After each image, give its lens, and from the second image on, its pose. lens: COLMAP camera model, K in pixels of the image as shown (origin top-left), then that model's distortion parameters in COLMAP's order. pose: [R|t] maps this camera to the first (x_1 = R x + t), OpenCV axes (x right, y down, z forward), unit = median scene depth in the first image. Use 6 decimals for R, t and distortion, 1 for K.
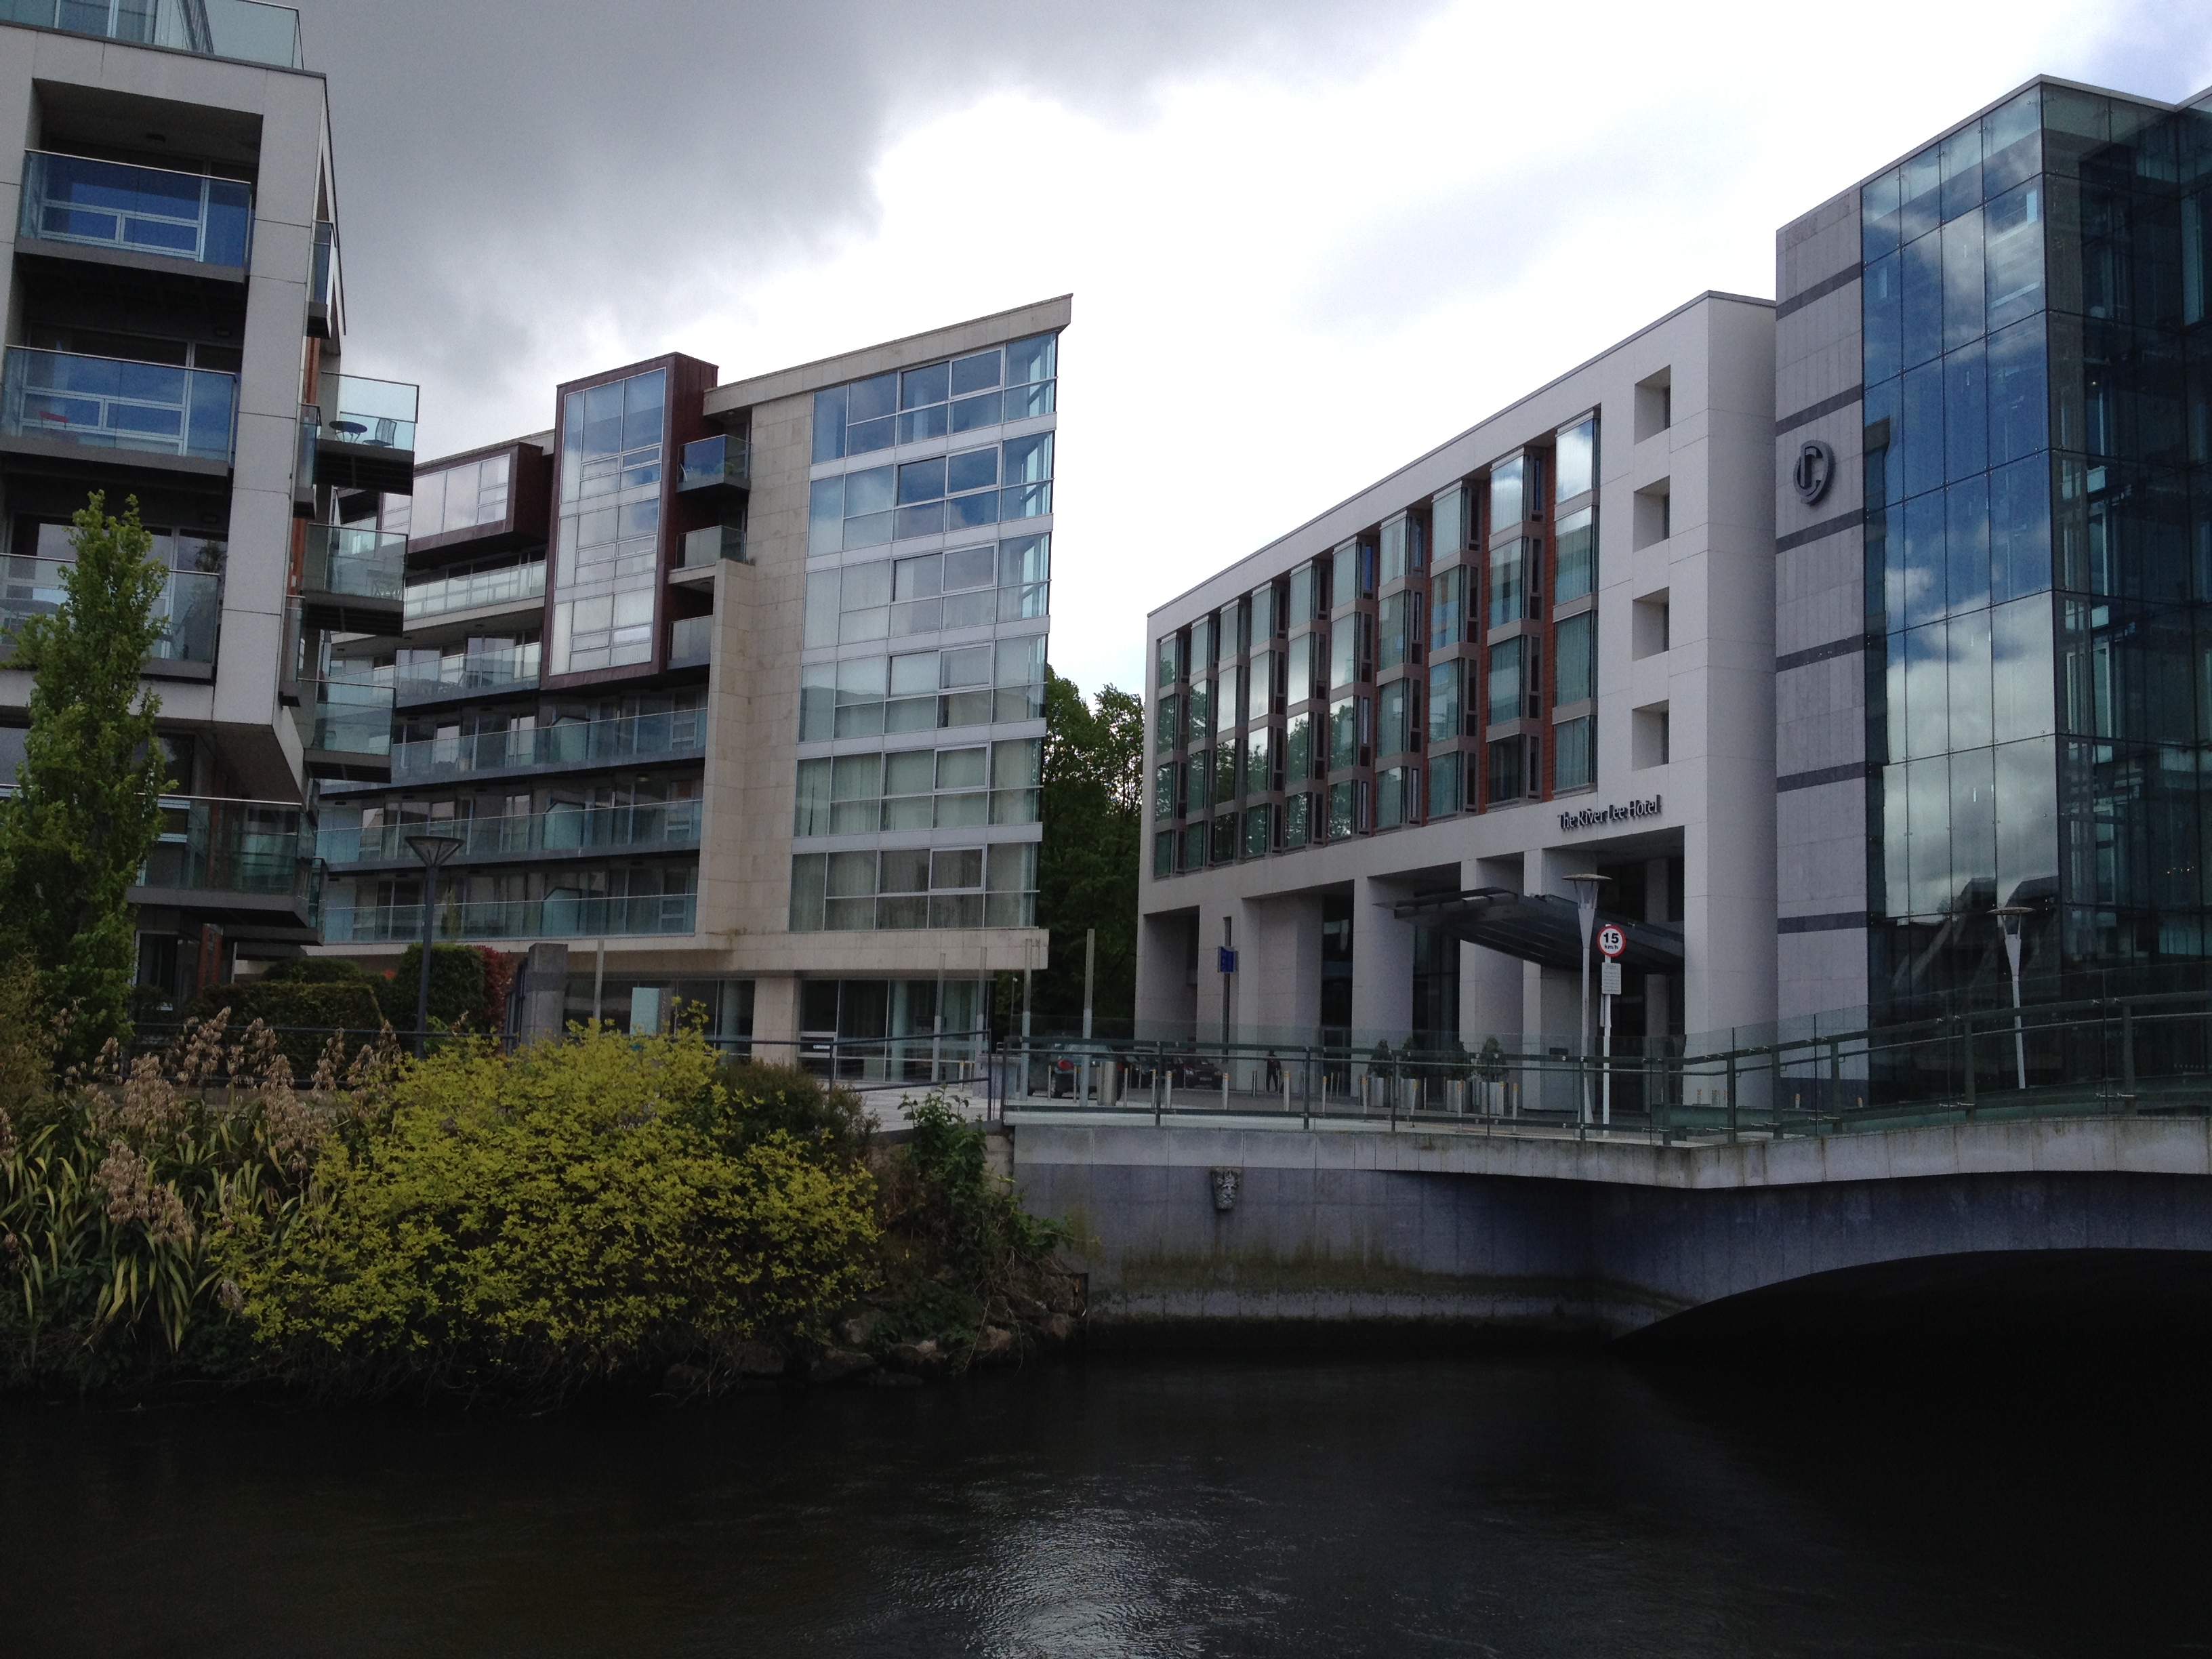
lens RADIAL K [[2088.8, 0, 1102.0], [0, 2088.8, 788.7], [0, 0, 1]] dist [0.162224, -0.390352]
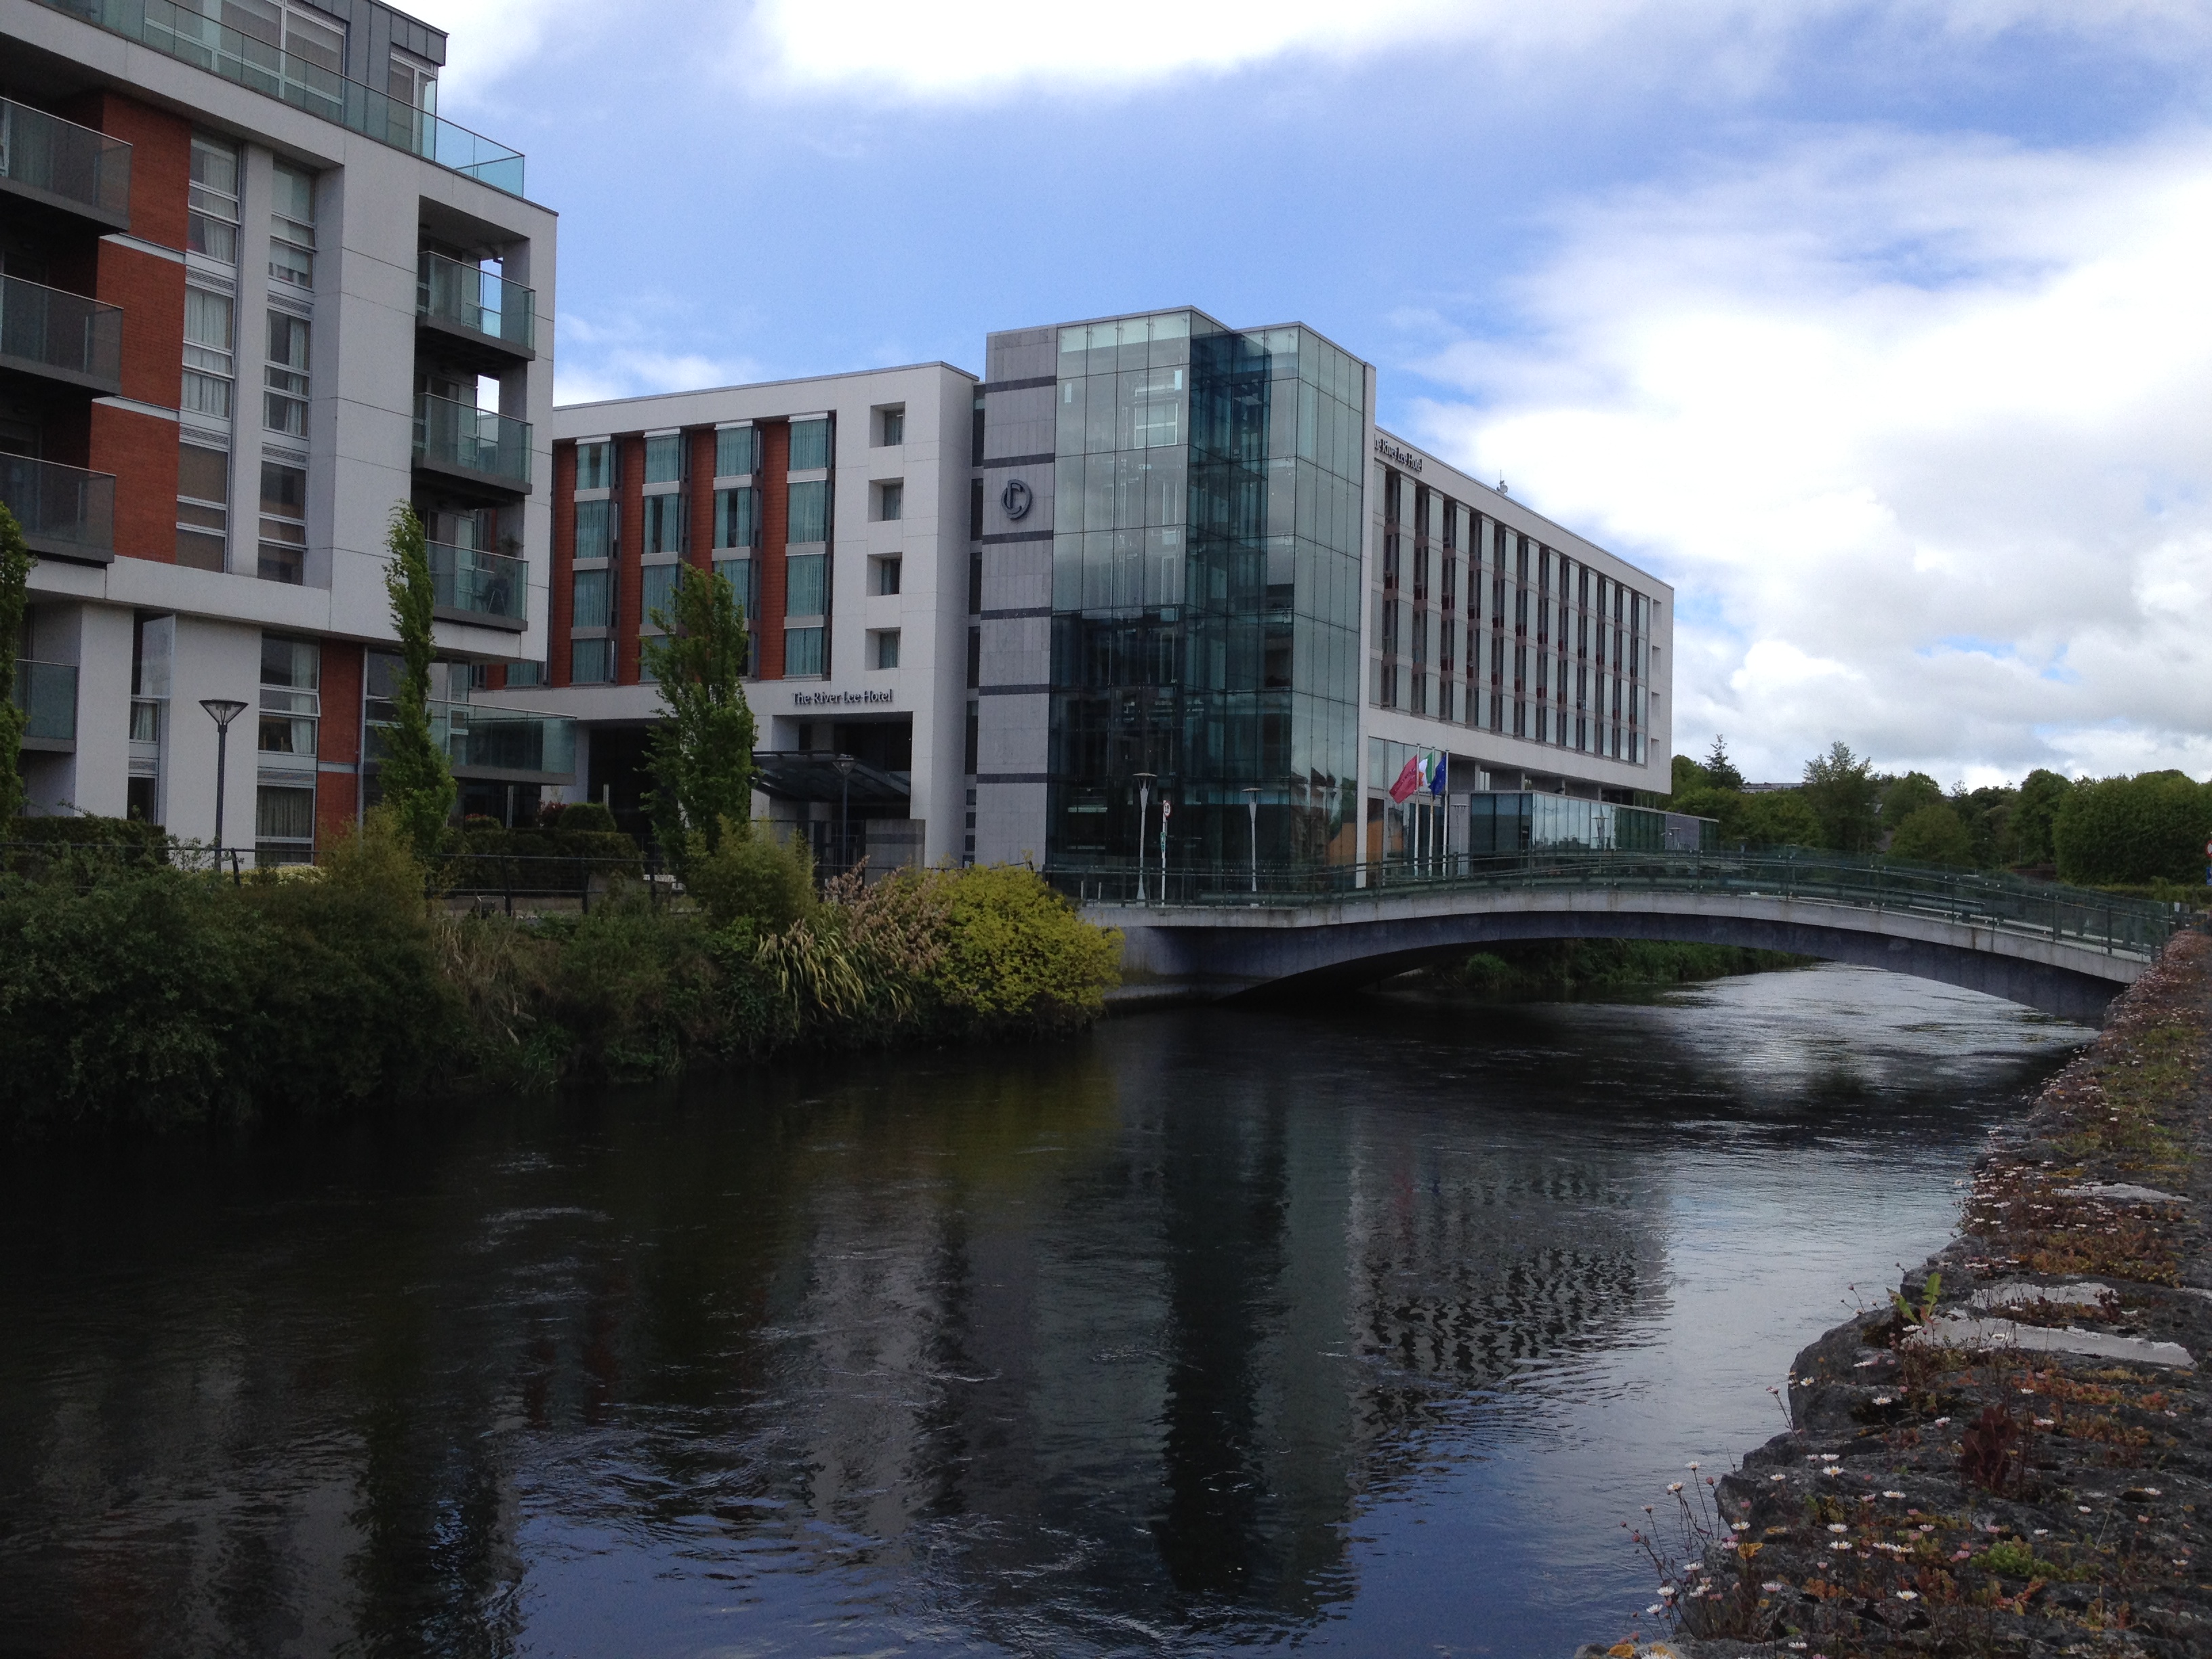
lens RADIAL K [[2088.8, 0, 1102.0], [0, 2088.8, 788.7], [0, 0, 1]] dist [0.162224, -0.390352]
pose [[0.735594, 0.011794, 0.677320, -0.662499], [-0.081796, 0.994079, 0.071524, -0.047576], [-0.672466, -0.108014, 0.732204, -0.226509]]
